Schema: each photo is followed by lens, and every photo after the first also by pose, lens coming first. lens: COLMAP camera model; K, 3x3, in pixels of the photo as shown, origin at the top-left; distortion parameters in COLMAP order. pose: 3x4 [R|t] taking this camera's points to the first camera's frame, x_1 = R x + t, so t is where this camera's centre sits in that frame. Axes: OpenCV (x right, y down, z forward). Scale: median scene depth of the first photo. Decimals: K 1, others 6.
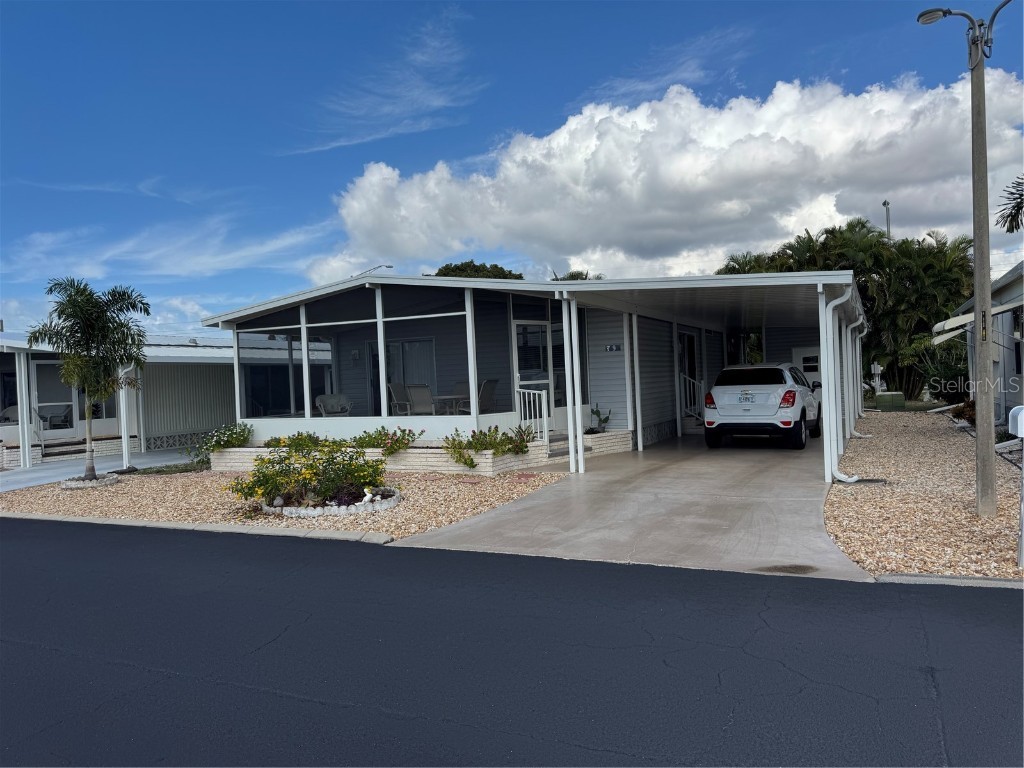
lens RADIAL K [[728.5, 0, 517.1], [0, 728.5, 390.8], [0, 0, 1]] dist [0.046228, -0.057241]
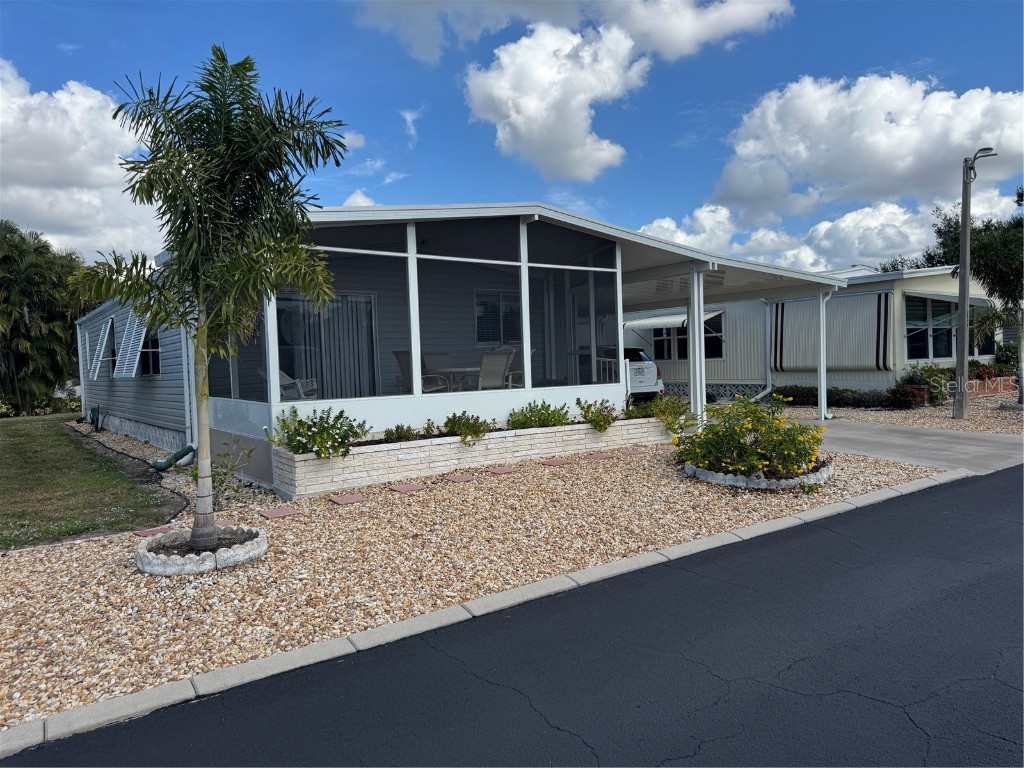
lens RADIAL K [[728.5, 0, 517.1], [0, 728.5, 390.8], [0, 0, 1]] dist [0.046228, -0.057241]
pose [[0.457614, -0.011090, 0.889082, -0.885627], [0.027385, 0.999624, -0.001626, 0.039093], [-0.888729, 0.025092, 0.457746, 0.656693]]
